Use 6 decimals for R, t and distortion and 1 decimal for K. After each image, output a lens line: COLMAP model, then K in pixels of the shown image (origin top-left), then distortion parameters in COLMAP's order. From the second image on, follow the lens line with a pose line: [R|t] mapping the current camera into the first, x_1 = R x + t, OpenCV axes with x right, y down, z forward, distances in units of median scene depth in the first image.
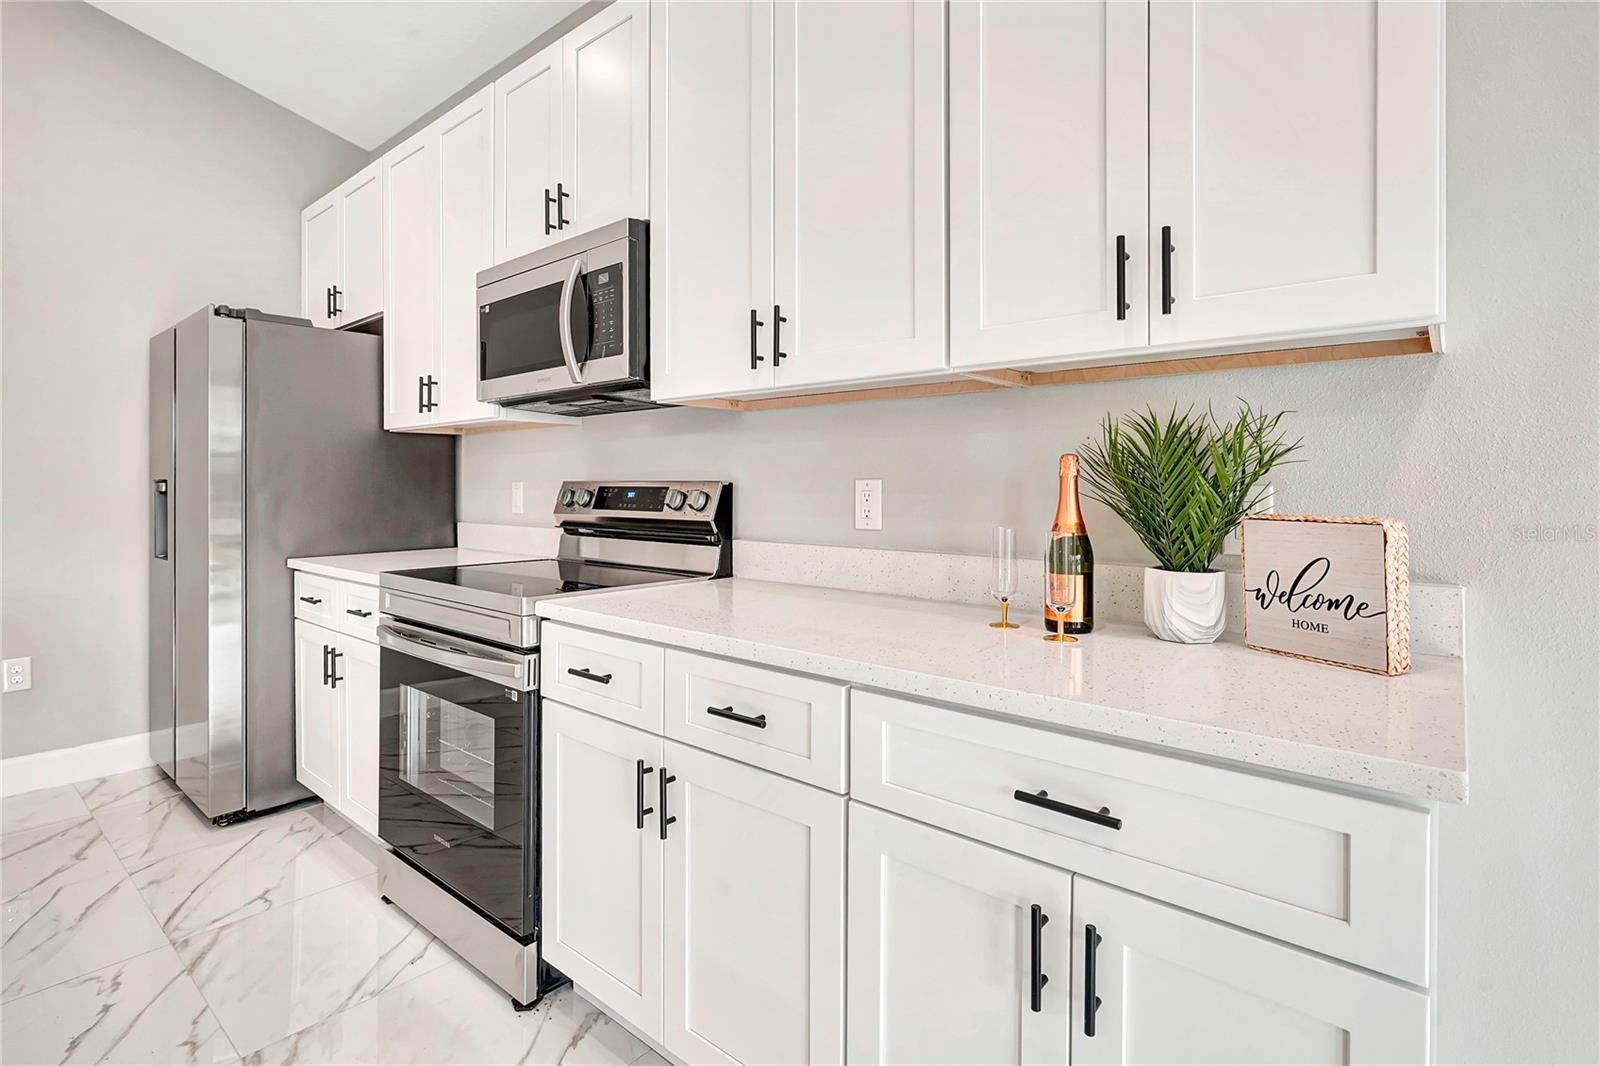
lens RADIAL K [[782.5, 0, 793.1], [0, 782.5, 471.9], [0, 0, 1]] dist [-0.002999, 0.002074]
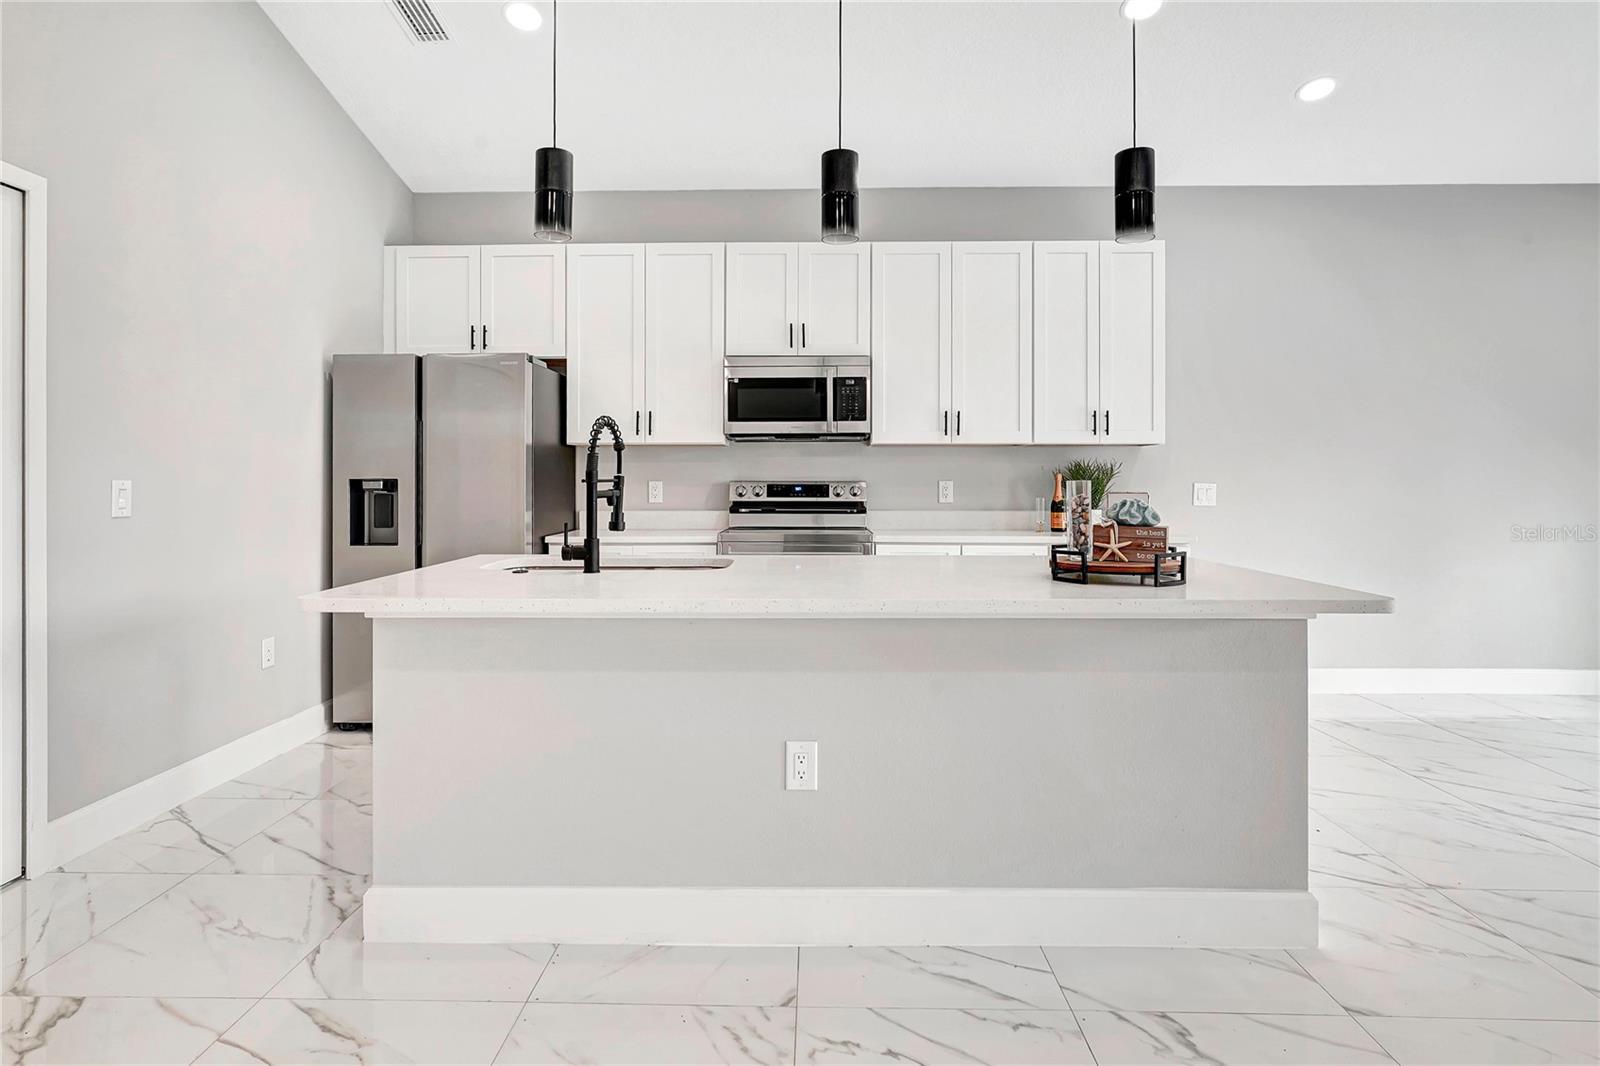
lens RADIAL K [[857.2, 0, 792.9], [0, 857.2, 482.0], [0, 0, 1]] dist [-0.002624, -0.000241]
pose [[0.773625, 0.001397, 0.633642, -1.818595], [-0.009453, 0.999912, 0.009338, -0.006302], [-0.633573, -0.013214, 0.773570, -0.651057]]
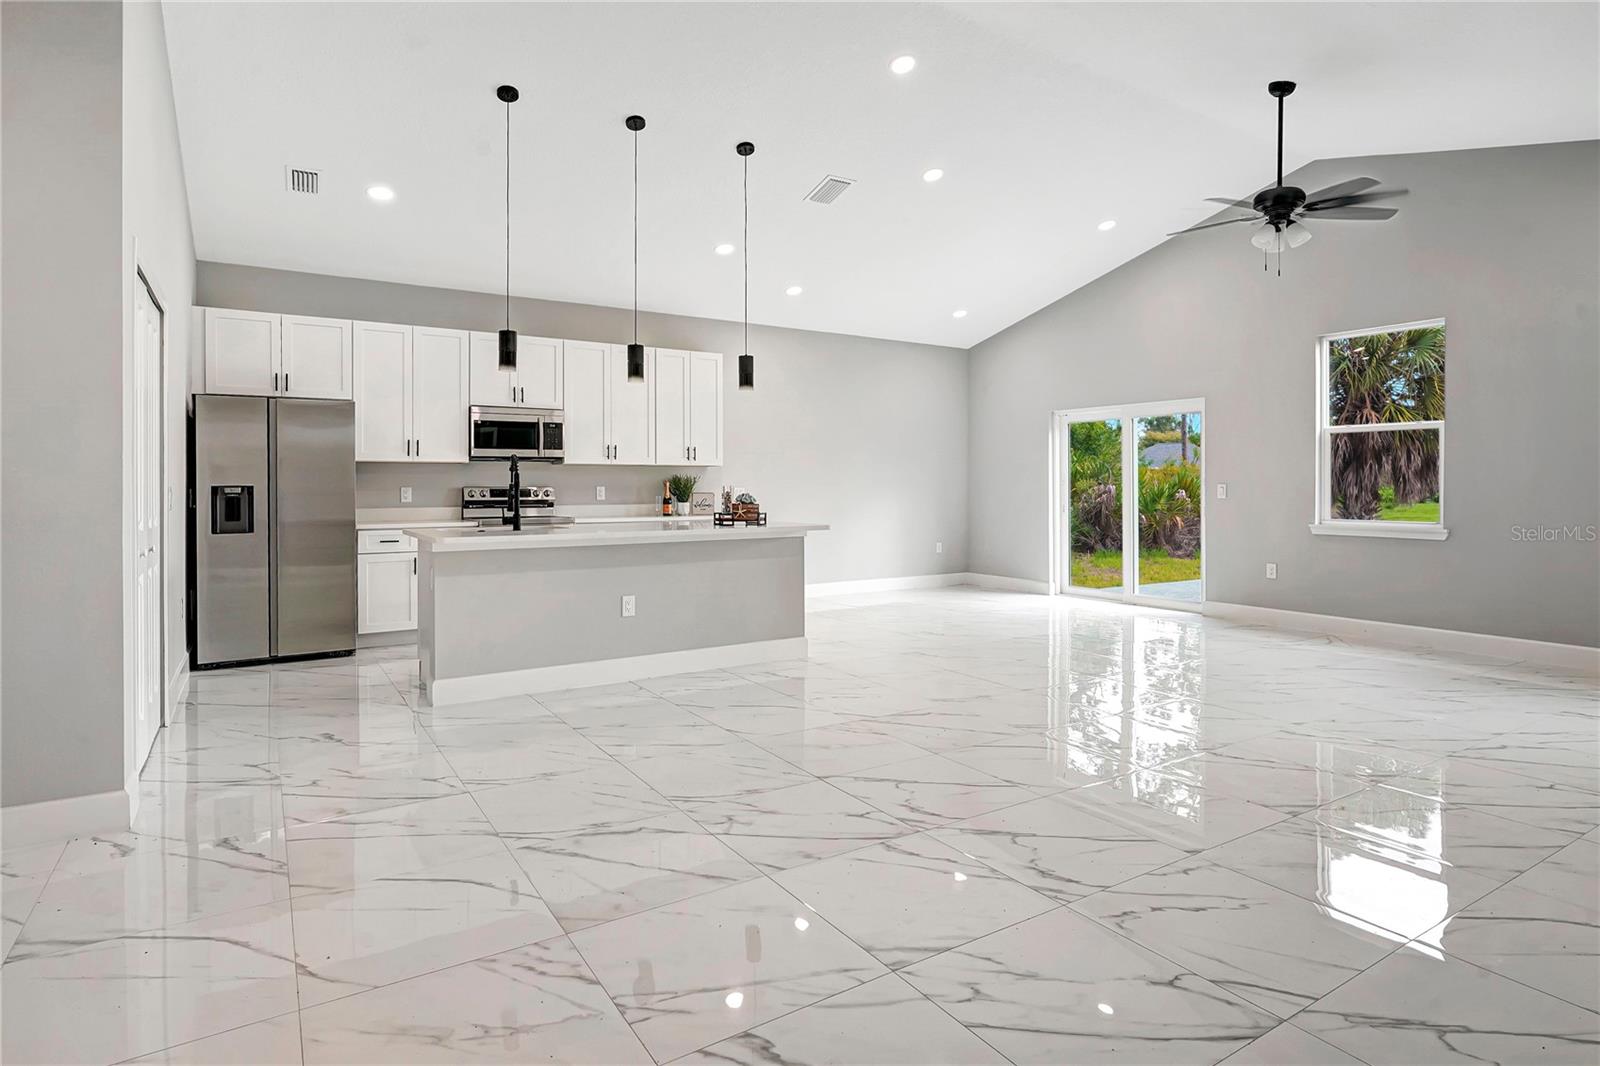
lens RADIAL K [[857.2, 0, 792.9], [0, 857.2, 482.0], [0, 0, 1]] dist [-0.002624, -0.000241]
pose [[0.294152, 0.006350, 0.955738, -3.496365], [-0.009809, 0.999945, -0.003625, -0.005807], [-0.955708, -0.008308, 0.294198, -1.066229]]
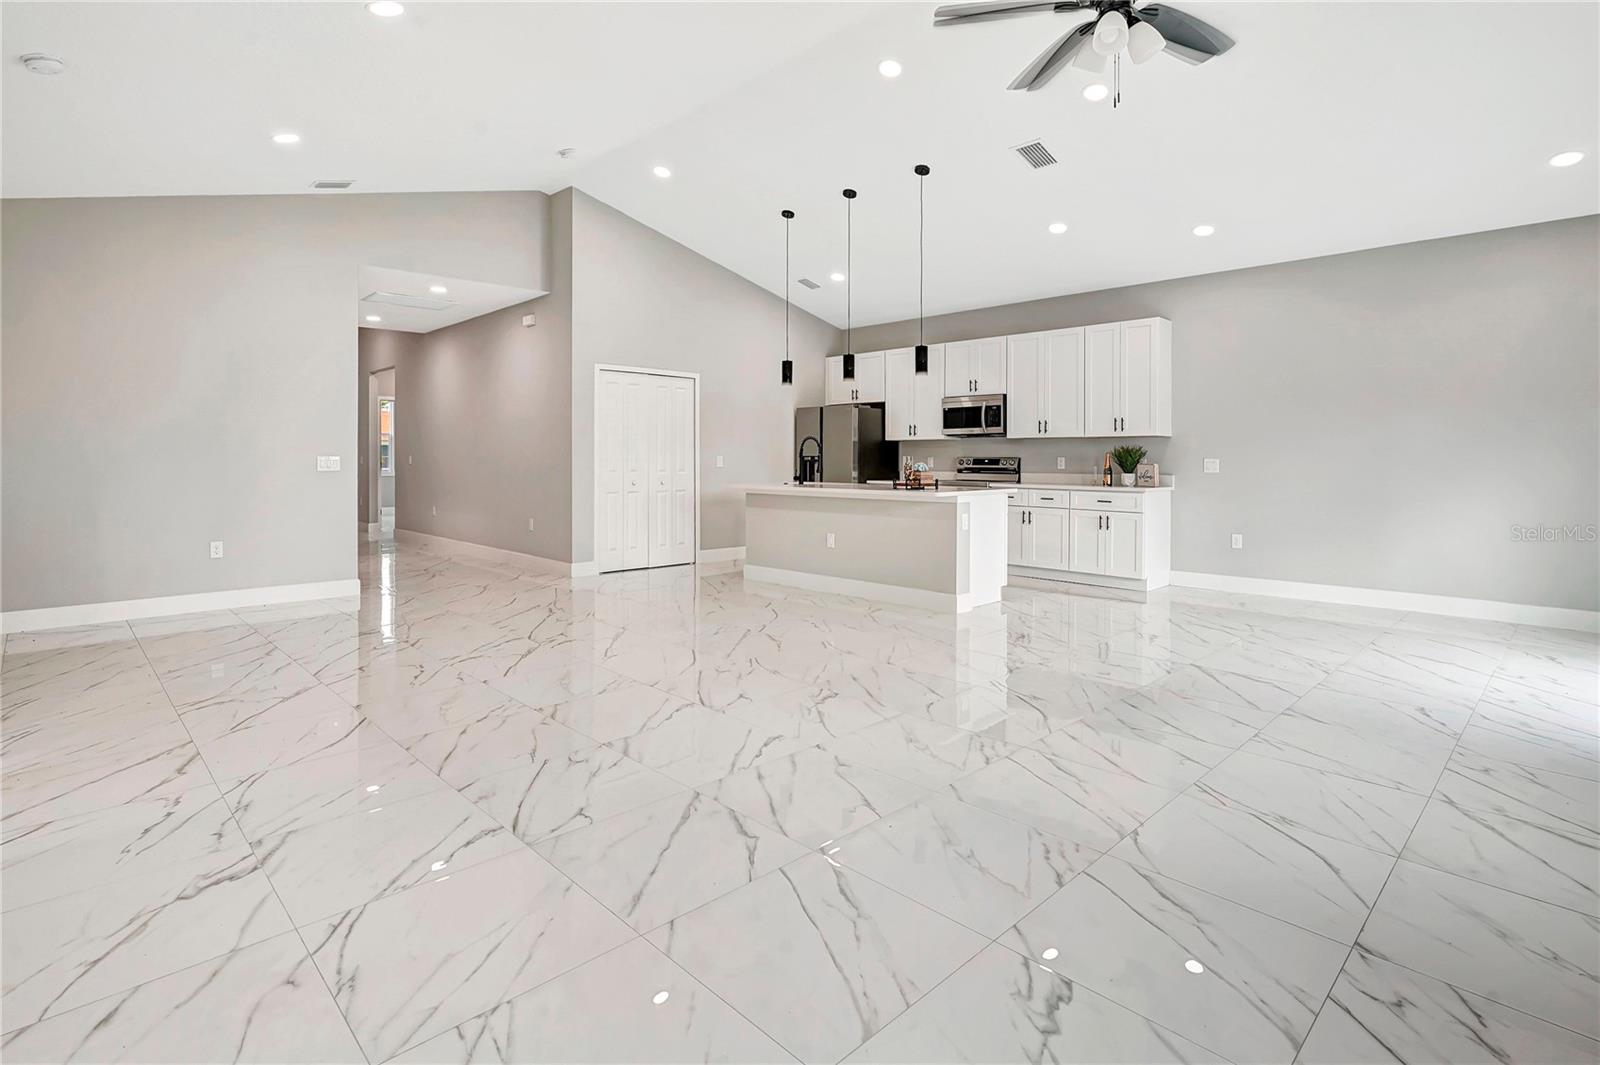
lens RADIAL K [[782.5, 0, 793.1], [0, 782.5, 471.4], [0, 0, 1]] dist [-0.002999, 0.002074]
pose [[0.996694, 0.005654, -0.081049, -0.983983], [-0.003196, 0.999532, 0.030425, -0.036076], [0.081183, -0.030065, 0.996246, -3.261353]]
